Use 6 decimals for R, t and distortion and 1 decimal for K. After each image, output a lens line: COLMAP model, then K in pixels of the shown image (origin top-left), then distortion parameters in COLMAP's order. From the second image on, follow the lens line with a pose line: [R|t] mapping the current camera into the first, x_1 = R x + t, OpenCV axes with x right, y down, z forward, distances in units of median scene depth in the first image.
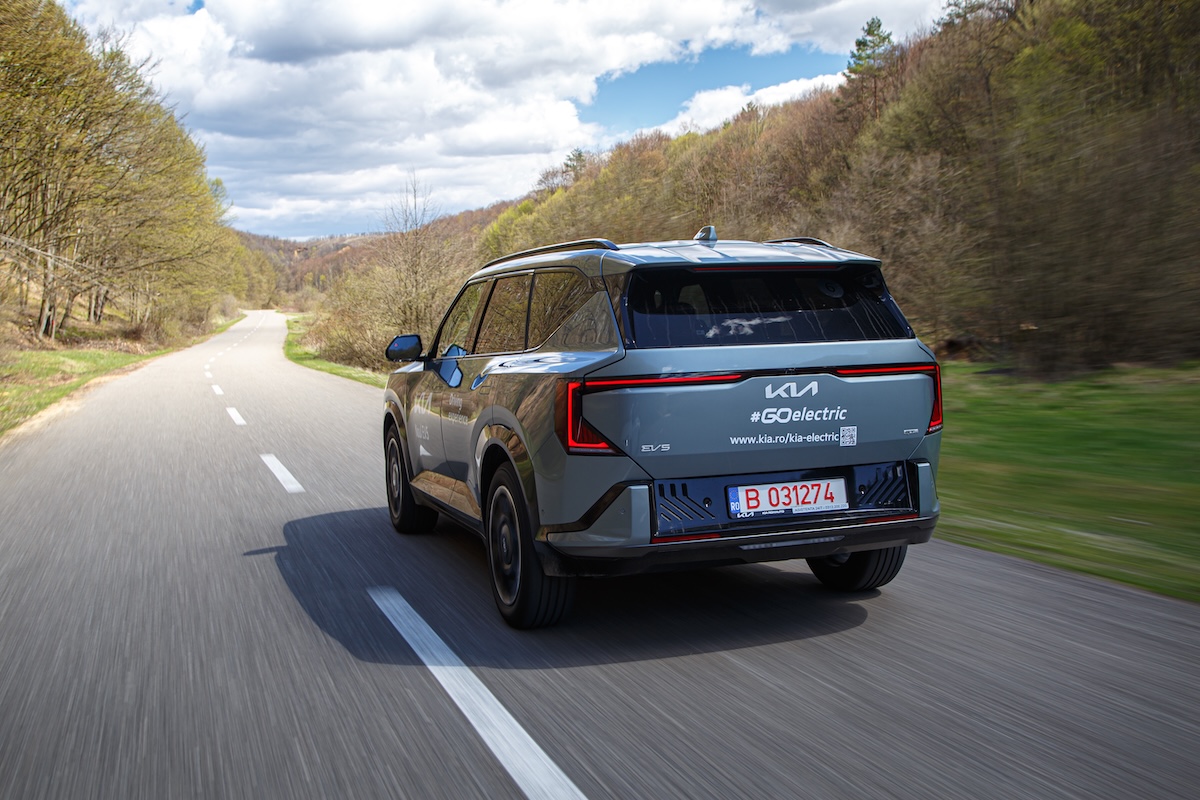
lens RADIAL K [[1213.3, 0, 600.0], [0, 1213.3, 400.0], [0, 0, 1]] dist [0.013216, 0.005309]
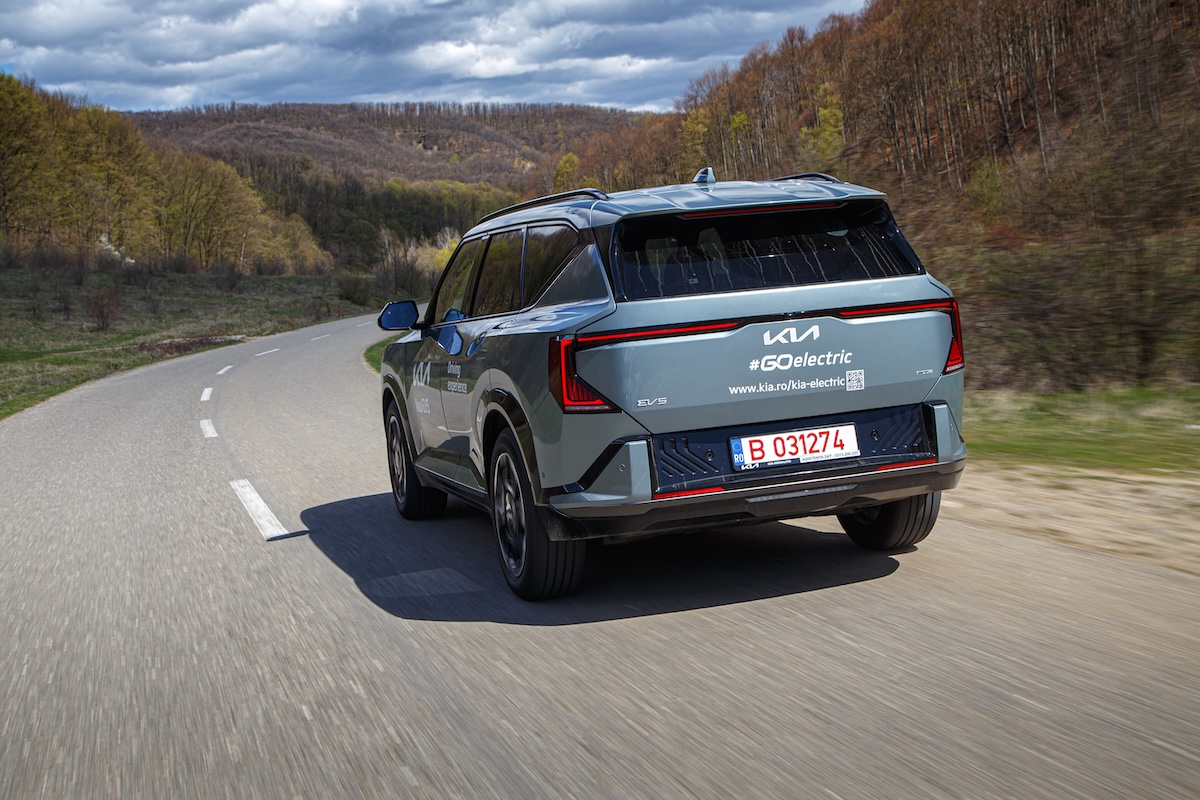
lens RADIAL K [[1574.4, 0, 600.0], [0, 1574.4, 400.0], [0, 0, 1]] dist [0.006664, 0.003750]
pose [[0.997483, -0.053252, -0.046828, 0.061130], [0.054040, 0.998415, 0.015727, 0.015102], [0.045917, -0.018218, 0.998779, -0.258242]]
